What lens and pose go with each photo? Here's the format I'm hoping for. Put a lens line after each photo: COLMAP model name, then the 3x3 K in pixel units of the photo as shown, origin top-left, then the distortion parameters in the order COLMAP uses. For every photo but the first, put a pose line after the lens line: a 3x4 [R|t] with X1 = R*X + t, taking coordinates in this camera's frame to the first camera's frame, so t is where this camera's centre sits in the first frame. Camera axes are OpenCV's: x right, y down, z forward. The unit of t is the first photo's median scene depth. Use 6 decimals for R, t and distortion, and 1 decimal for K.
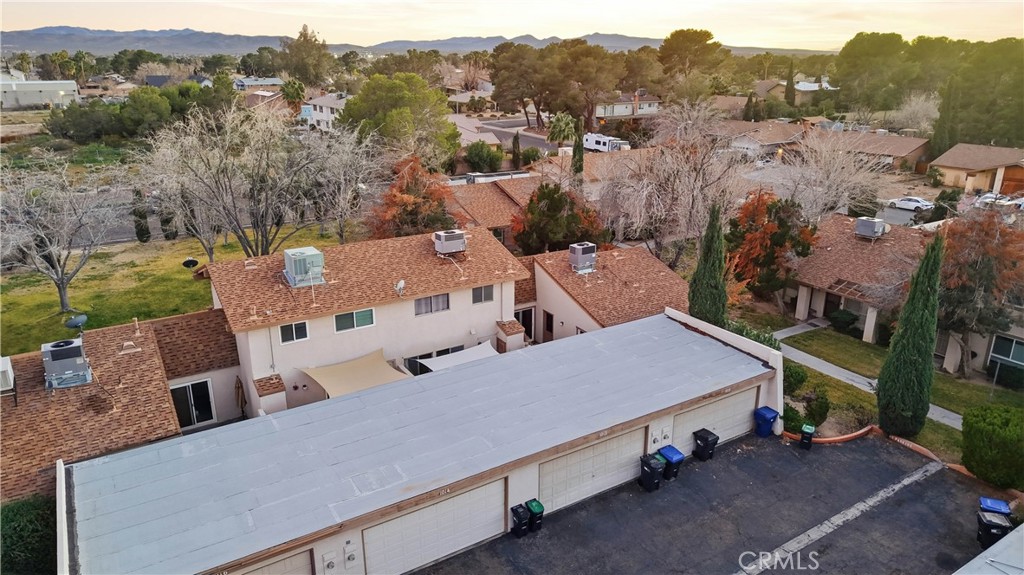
lens RADIAL K [[688.6, 0, 519.4], [0, 688.6, 292.5], [0, 0, 1]] dist [0.012490, -0.008909]
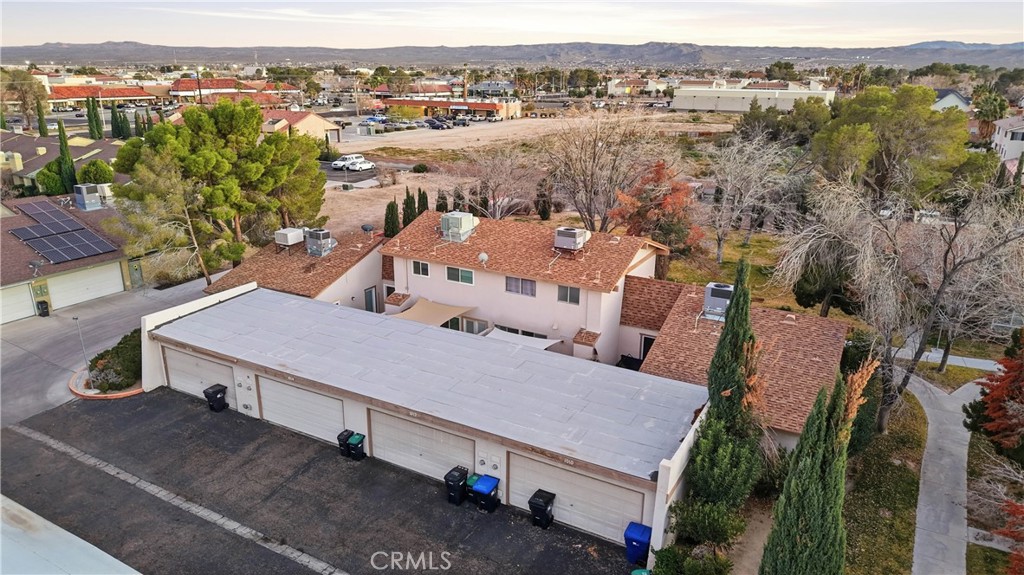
lens RADIAL K [[688.6, 0, 511.2], [0, 688.6, 282.9], [0, 0, 1]] dist [0.012490, -0.008909]
pose [[0.470577, 0.264375, -0.841821, 0.882910], [-0.289846, 0.947430, 0.135518, -0.147759], [0.833394, 0.180227, 0.522467, 0.461216]]
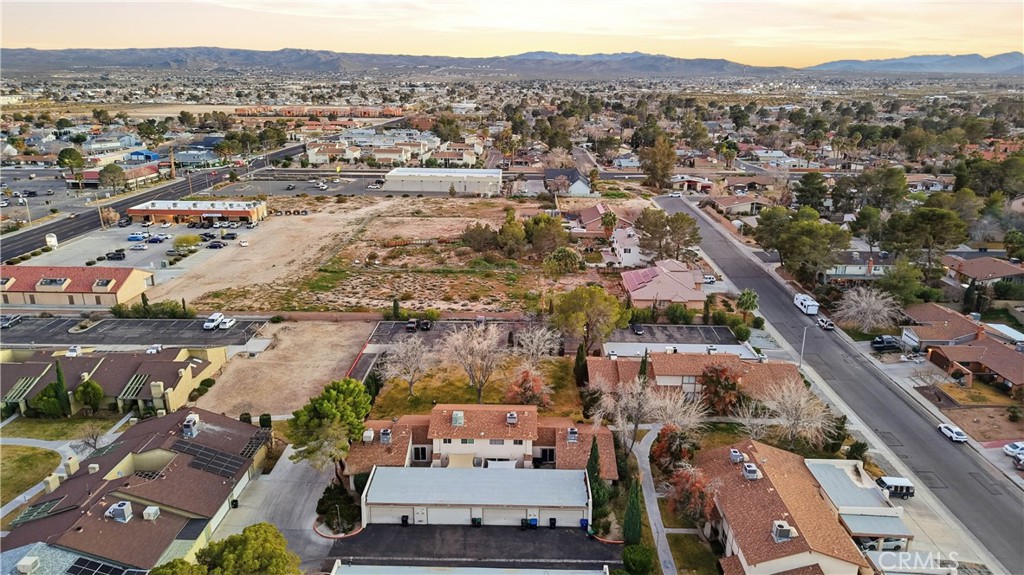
lens RADIAL K [[688.6, 0, 515.4], [0, 688.6, 279.4], [0, 0, 1]] dist [0.012490, -0.008909]
pose [[0.833273, 0.160154, -0.529157, 1.436761], [-0.184081, 0.982882, 0.007603, -0.732192], [0.521316, 0.091072, 0.848490, -1.512170]]
